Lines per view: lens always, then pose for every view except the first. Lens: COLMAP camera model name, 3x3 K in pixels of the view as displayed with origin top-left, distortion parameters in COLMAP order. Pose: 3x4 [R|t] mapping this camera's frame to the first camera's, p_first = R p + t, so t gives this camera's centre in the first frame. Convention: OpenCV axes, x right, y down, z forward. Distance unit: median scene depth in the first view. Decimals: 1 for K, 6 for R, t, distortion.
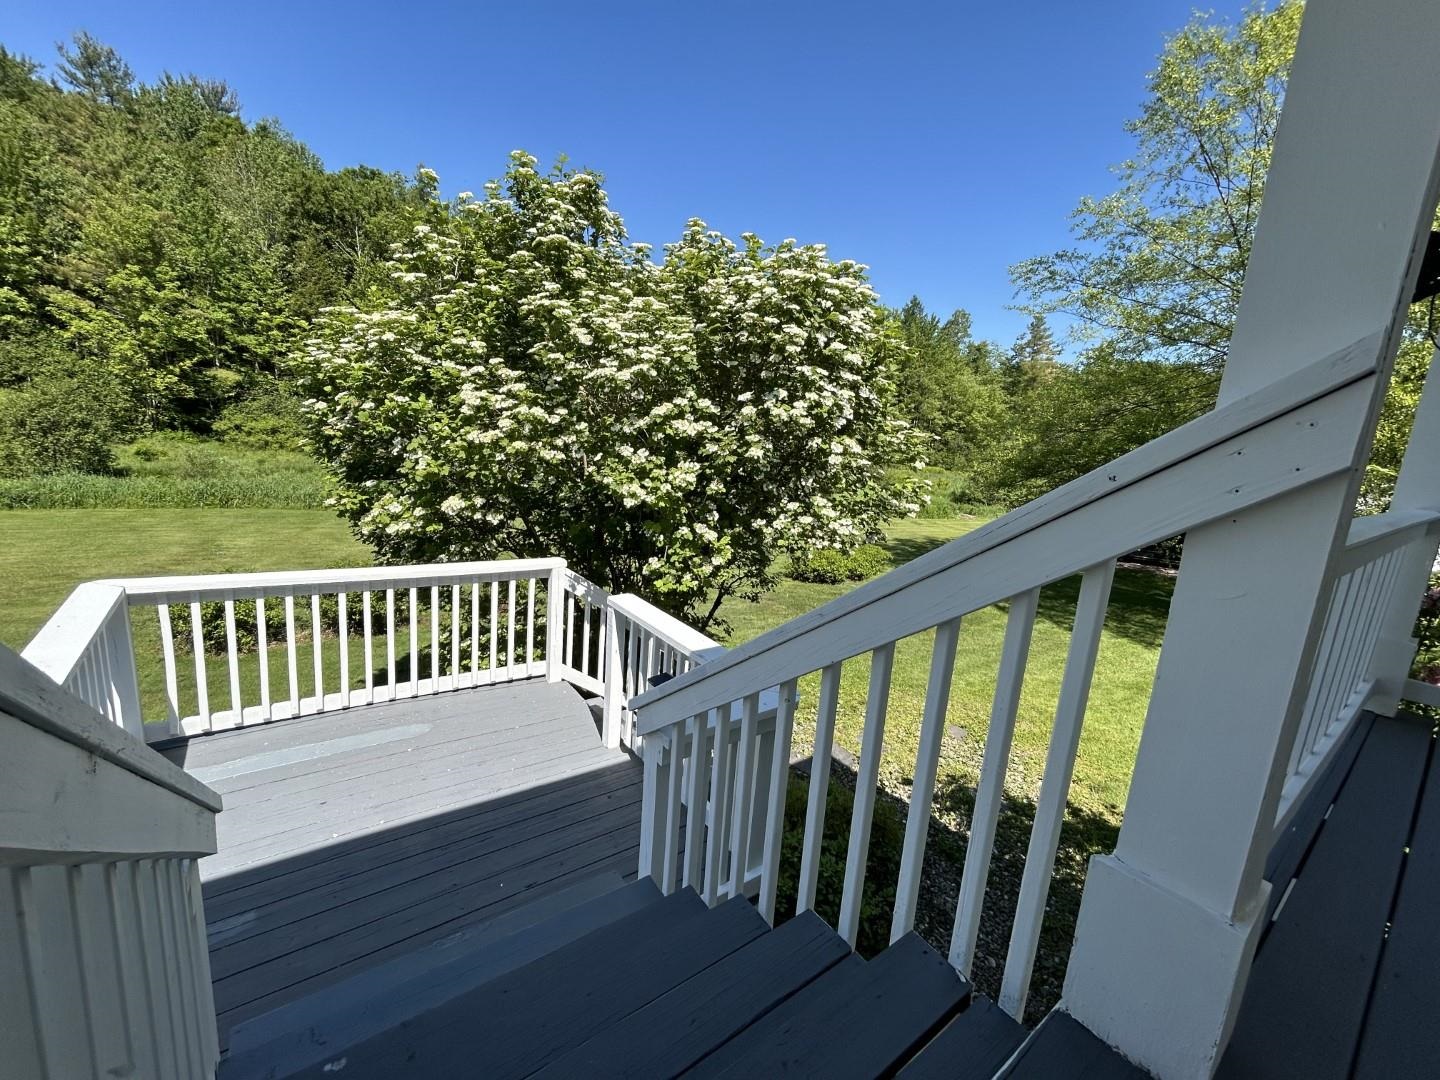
lens RADIAL K [[574.7, 0, 711.6], [0, 574.7, 537.9], [0, 0, 1]] dist [0.004032, -0.000401]
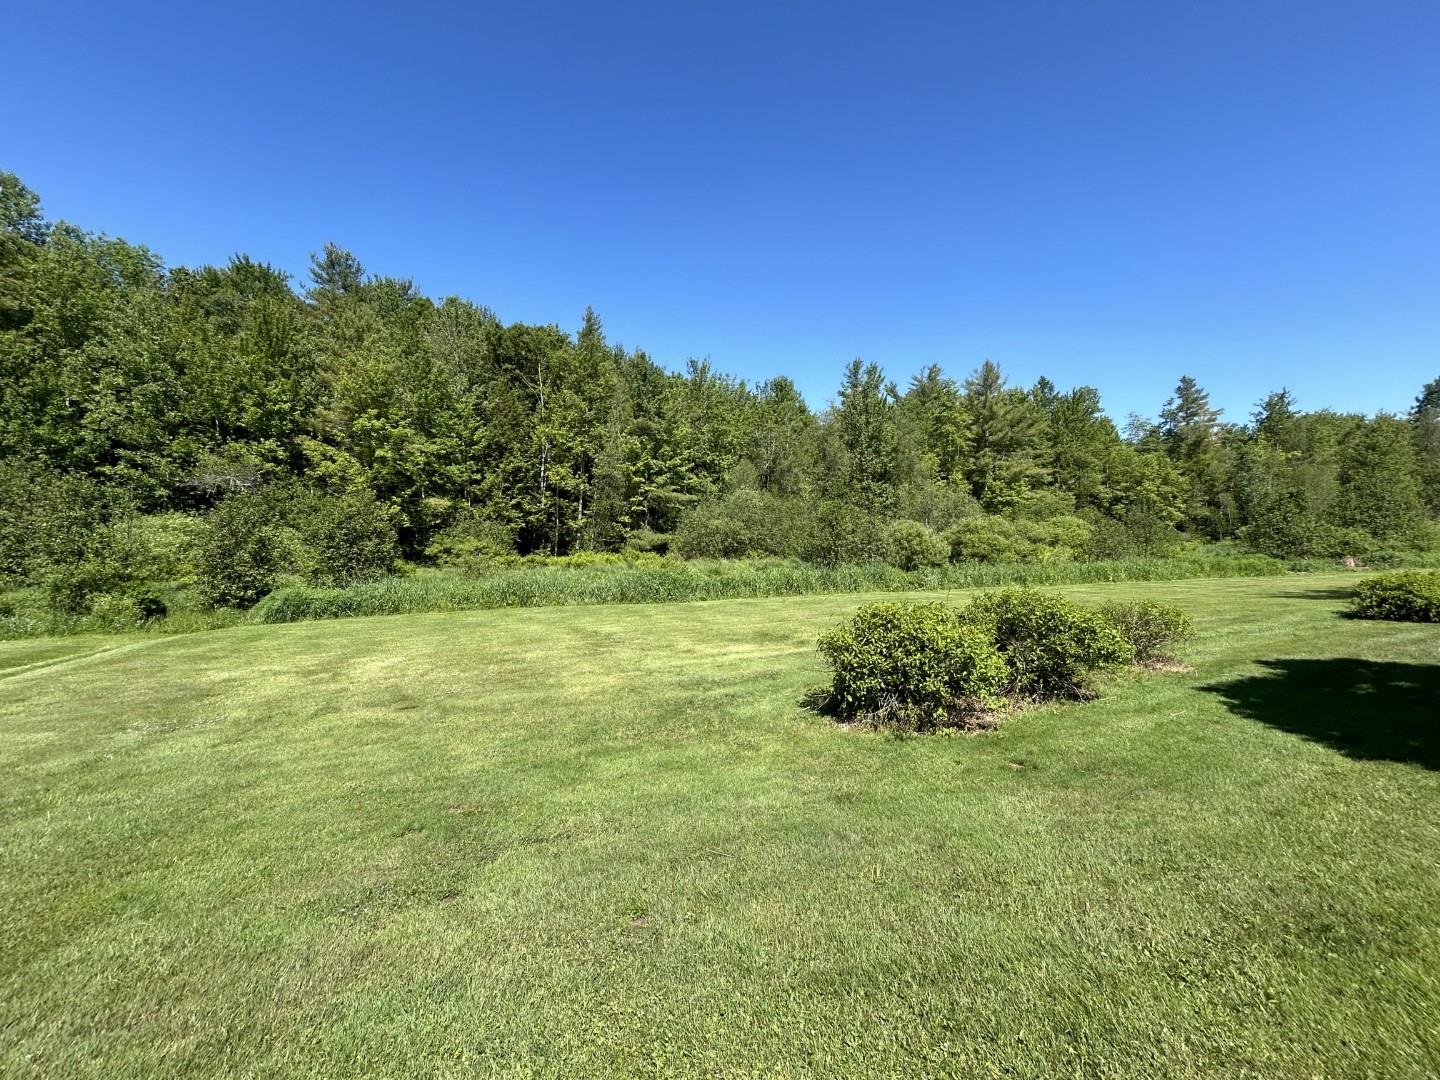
lens RADIAL K [[574.7, 0, 711.6], [0, 574.7, 537.9], [0, 0, 1]] dist [0.004032, -0.000401]
pose [[0.988198, -0.091337, -0.122971, -0.267141], [0.064422, 0.976146, -0.207339, 0.029843], [0.138975, 0.196970, 0.970510, 0.087000]]
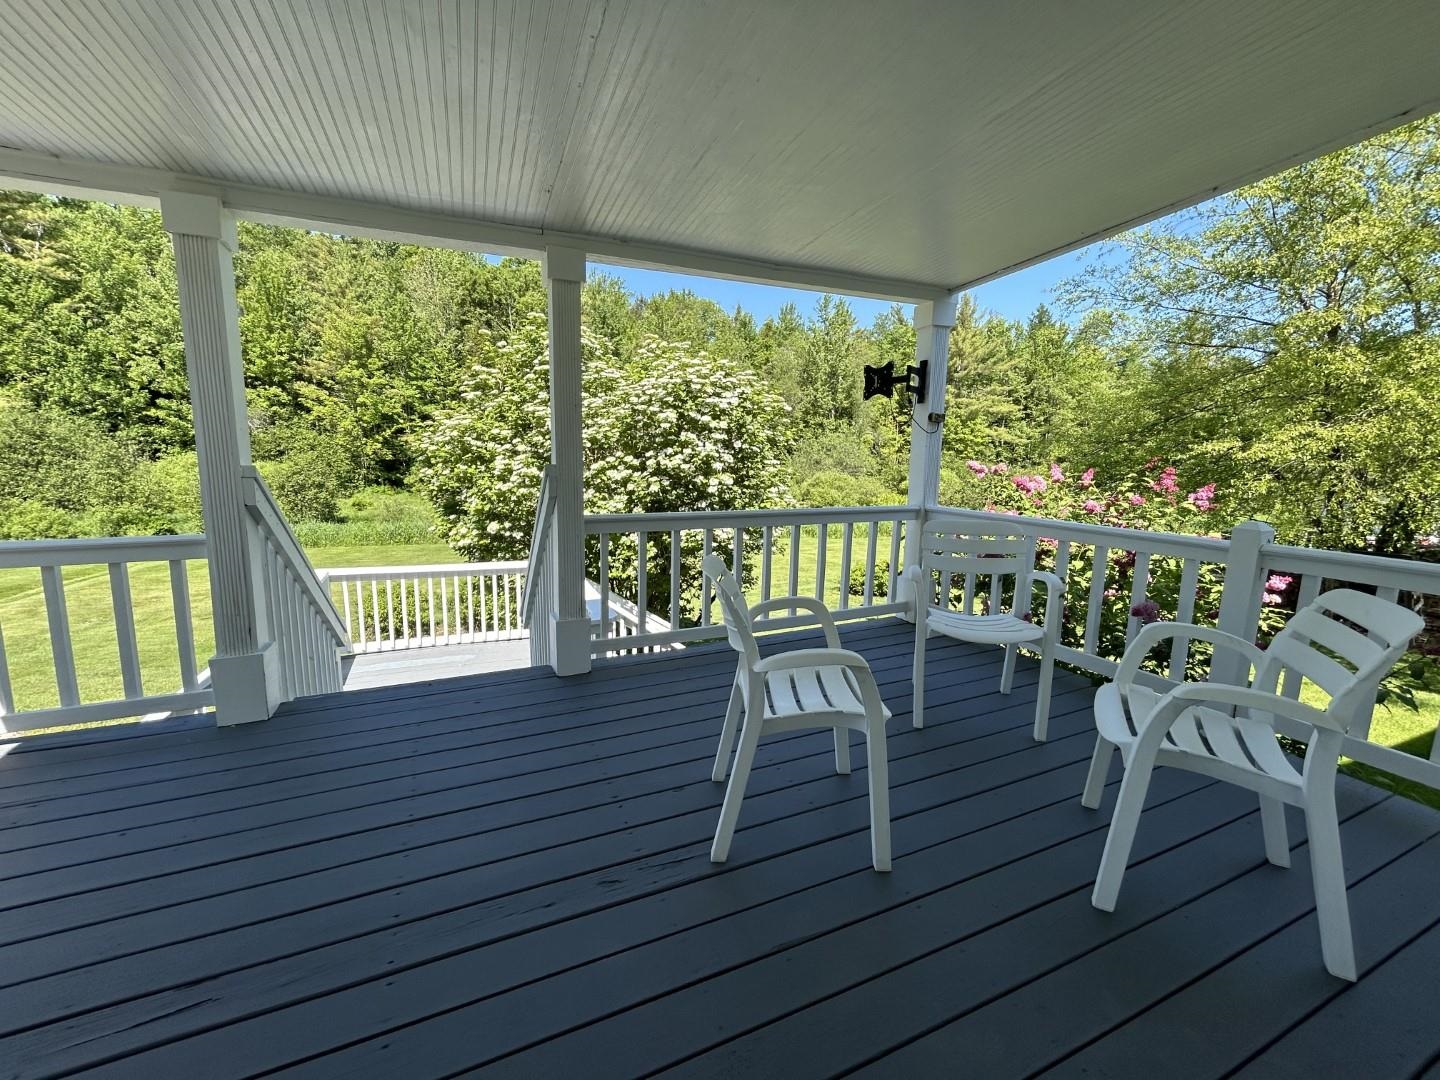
lens RADIAL K [[572.6, 0, 720.0], [0, 572.6, 540.0], [0, 0, 1]] dist [-0.001268, -0.000285]
pose [[0.975991, -0.031174, -0.215568, 0.065507], [0.021395, 0.998640, -0.047548, 0.008494], [0.216757, 0.041794, 0.975331, -0.057032]]
